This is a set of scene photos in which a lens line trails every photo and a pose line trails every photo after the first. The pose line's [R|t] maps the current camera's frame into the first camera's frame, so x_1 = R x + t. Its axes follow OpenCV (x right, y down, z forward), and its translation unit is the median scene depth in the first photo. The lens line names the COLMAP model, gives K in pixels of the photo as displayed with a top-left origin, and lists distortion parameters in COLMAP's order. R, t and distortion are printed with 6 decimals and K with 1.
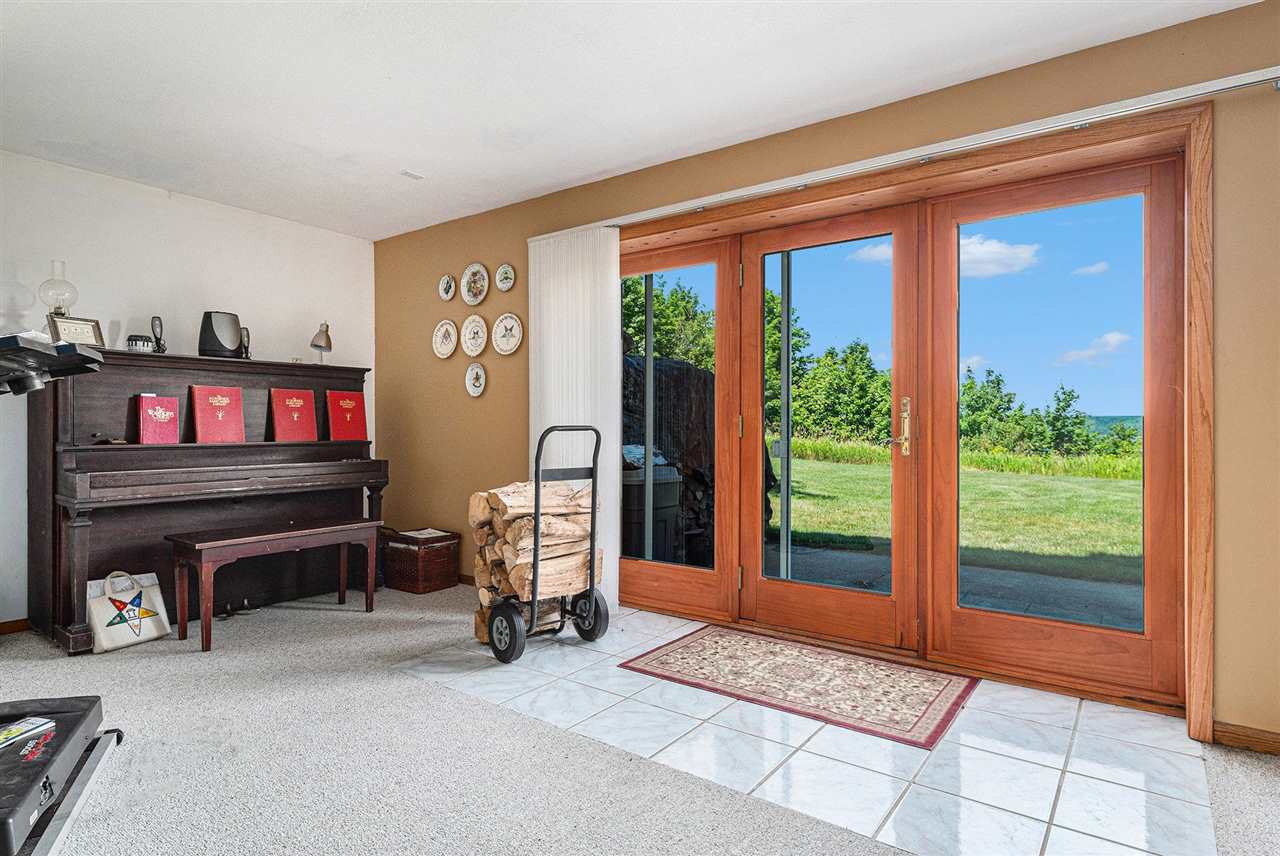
lens RADIAL K [[693.3, 0, 638.5], [0, 693.3, 429.5], [0, 0, 1]] dist [0.003382, 0.000318]
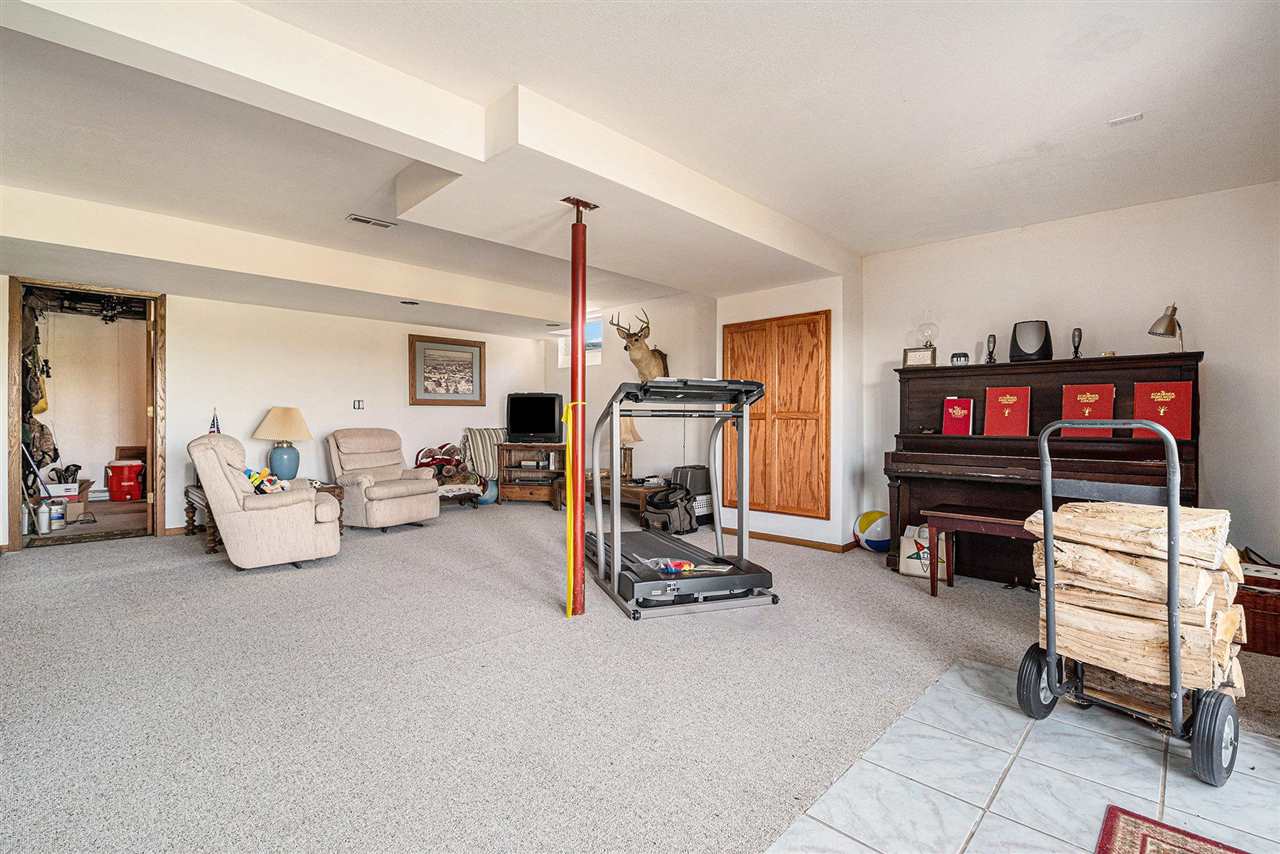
lens RADIAL K [[565.4, 0, 638.2], [0, 565.4, 418.2], [0, 0, 1]] dist [-0.017749, -0.001074]
pose [[-0.145056, -0.005217, -0.989410, 0.487744], [-0.008434, 0.999956, -0.004036, -0.001634], [0.989387, 0.007759, -0.145094, 0.605713]]
